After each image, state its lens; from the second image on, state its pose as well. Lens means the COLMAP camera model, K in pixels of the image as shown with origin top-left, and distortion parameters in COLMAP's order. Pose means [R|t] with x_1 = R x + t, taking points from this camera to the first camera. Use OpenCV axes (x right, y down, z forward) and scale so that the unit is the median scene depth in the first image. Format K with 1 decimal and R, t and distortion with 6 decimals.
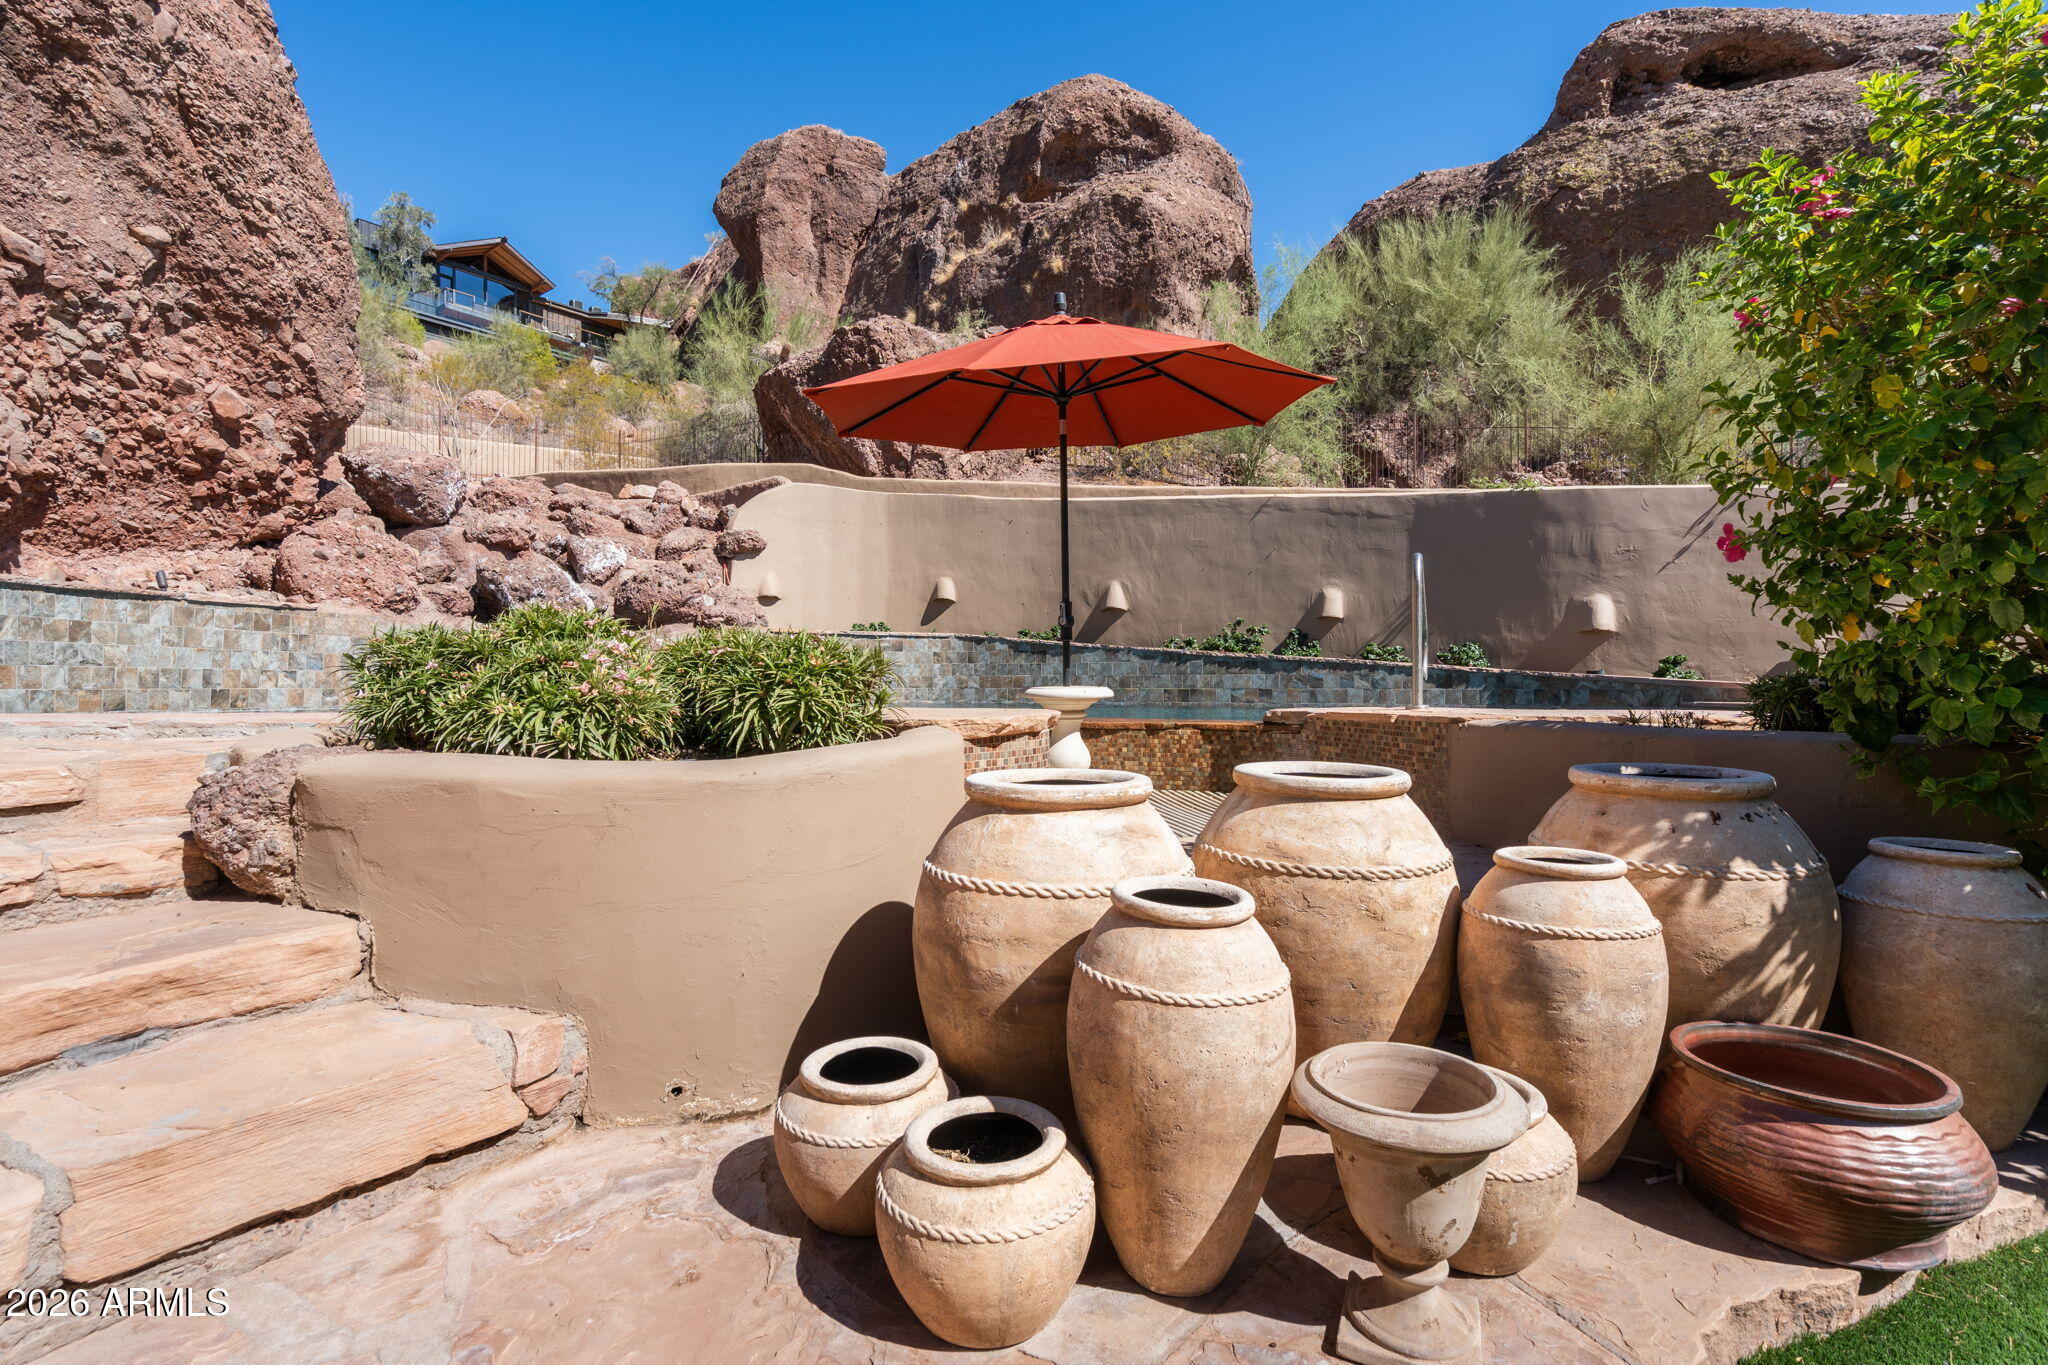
lens RADIAL K [[913.6, 0, 1024.0], [0, 913.6, 682.5], [0, 0, 1]] dist [-0.001604, 0.000578]
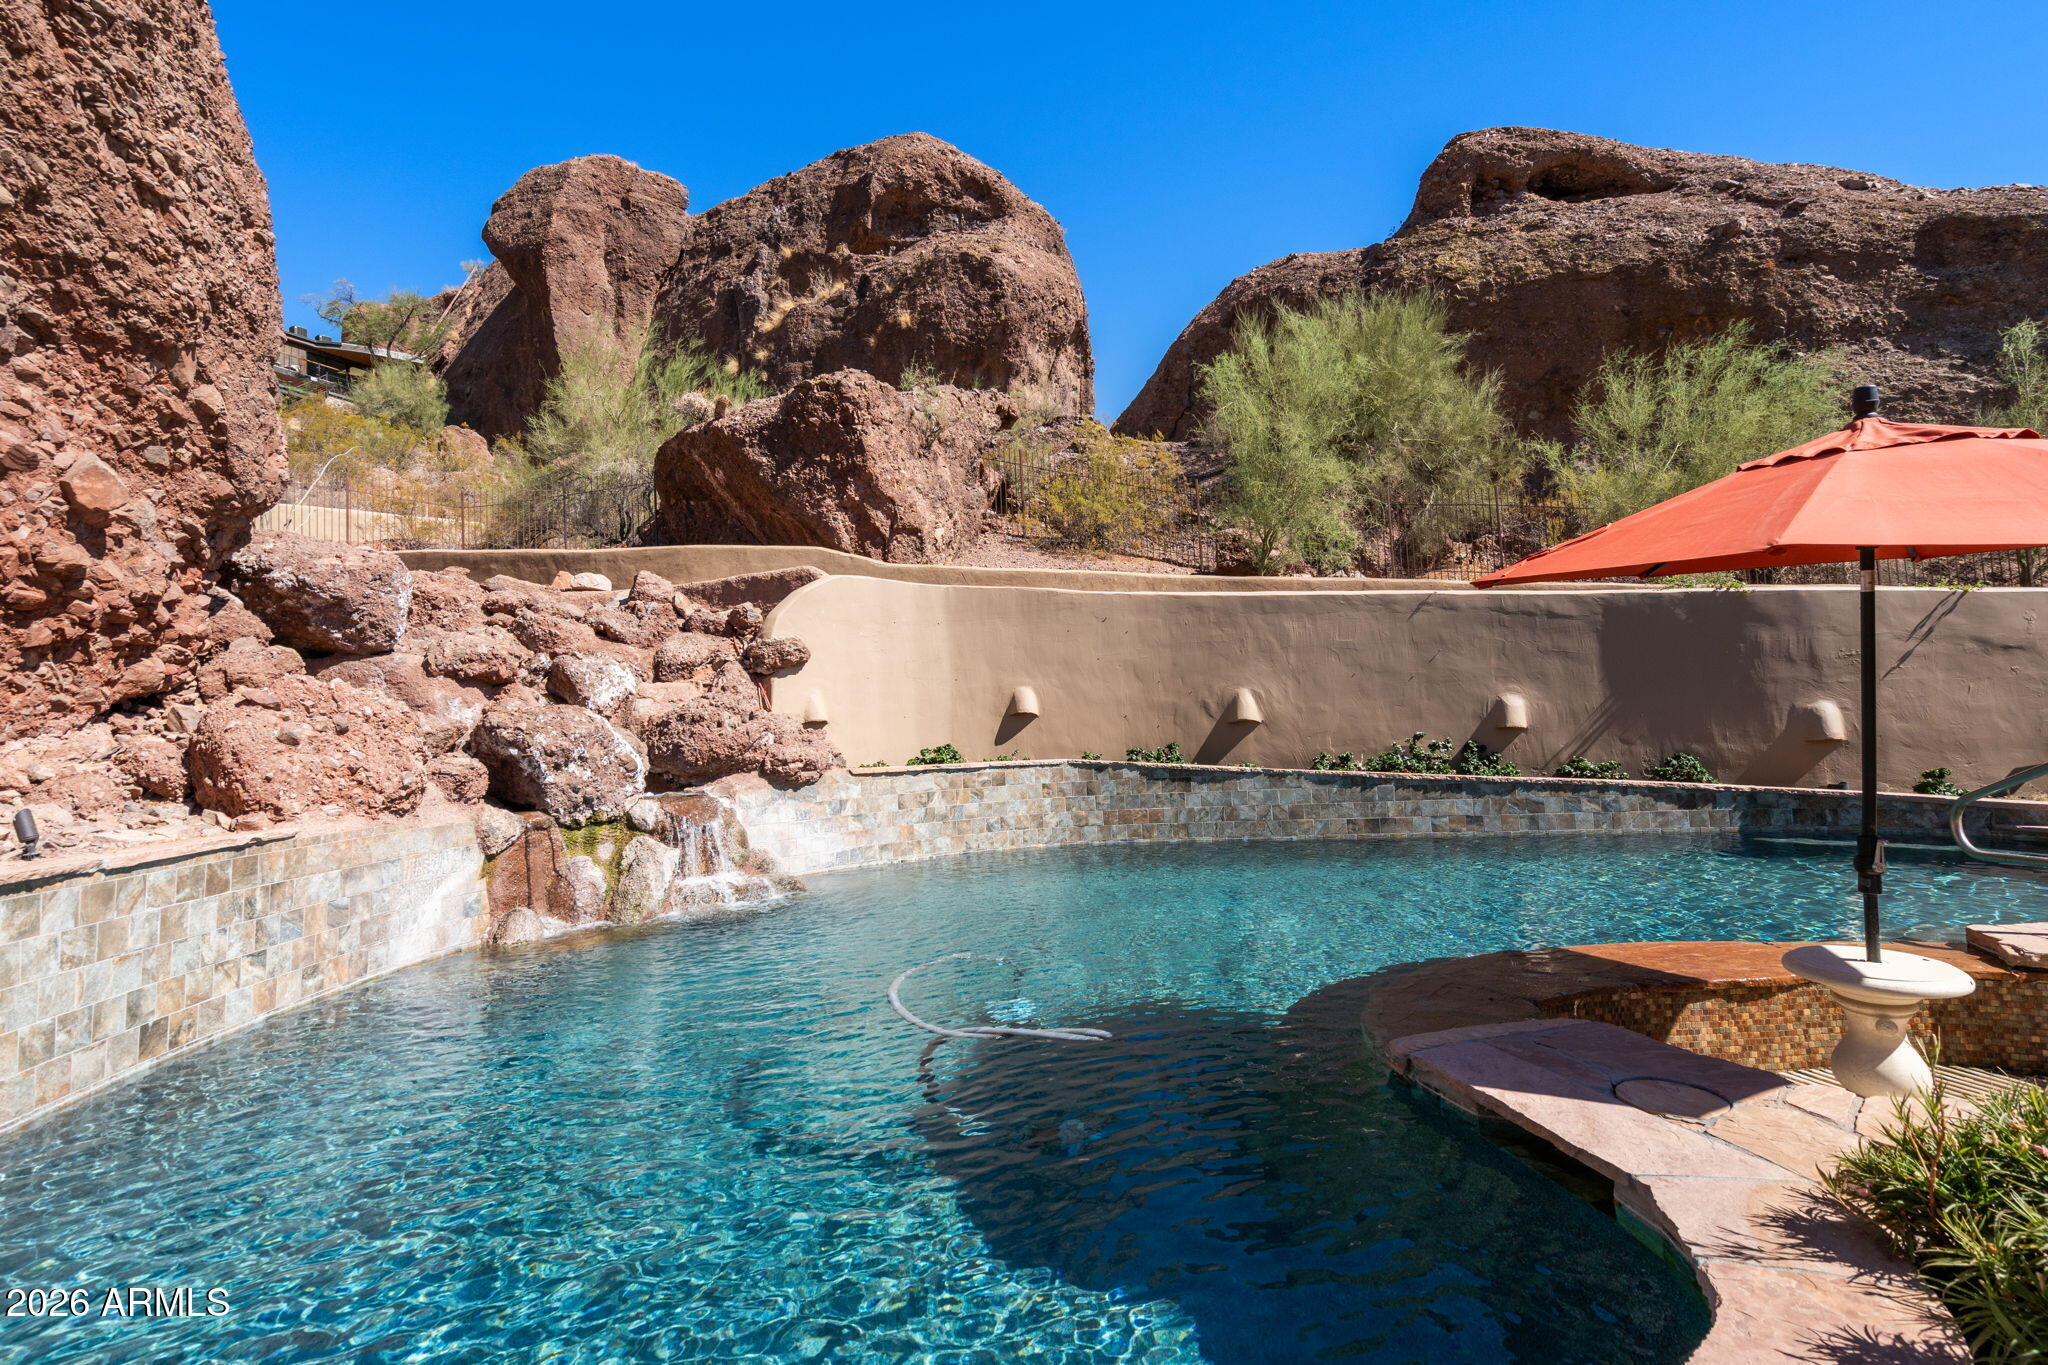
lens RADIAL K [[913.6, 0, 1024.0], [0, 913.6, 682.5], [0, 0, 1]] dist [-0.001604, 0.000578]
pose [[0.970543, -0.036838, 0.238095, -0.278238], [0.049500, 0.997648, -0.047421, -0.077715], [-0.235788, 0.057810, 0.970084, 0.191291]]
